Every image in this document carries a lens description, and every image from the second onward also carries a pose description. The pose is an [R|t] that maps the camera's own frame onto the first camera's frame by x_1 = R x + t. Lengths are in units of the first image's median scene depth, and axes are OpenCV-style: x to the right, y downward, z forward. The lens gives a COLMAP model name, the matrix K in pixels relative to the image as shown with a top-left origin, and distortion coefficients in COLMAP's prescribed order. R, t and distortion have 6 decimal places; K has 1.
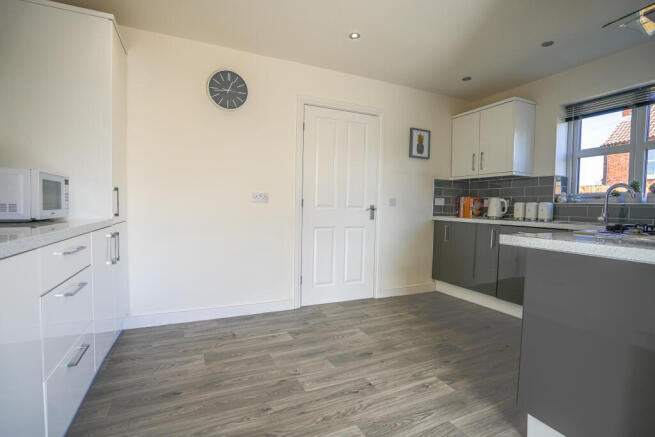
lens RADIAL K [[318.2, 0, 329.1], [0, 318.2, 219.1], [0, 0, 1]] dist [-0.018256, -0.000099]
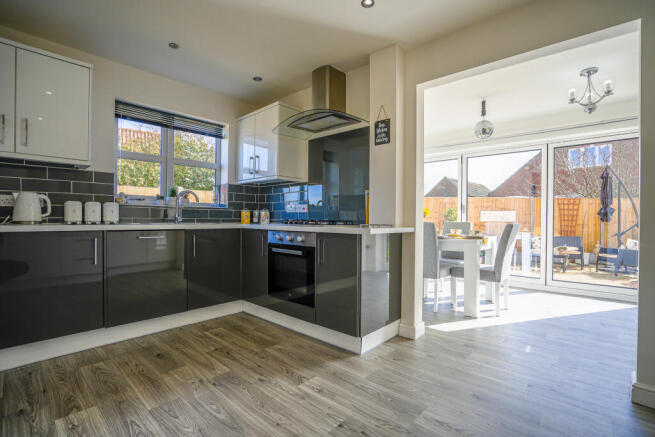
lens RADIAL K [[315.4, 0, 324.5], [0, 315.4, 220.1], [0, 0, 1]] dist [-0.021759, 0.000257]
pose [[-0.385987, -0.034361, 0.921864, -0.382832], [0.012501, 0.999019, 0.042471, -0.036748], [-0.922419, 0.027917, -0.385179, 0.857581]]
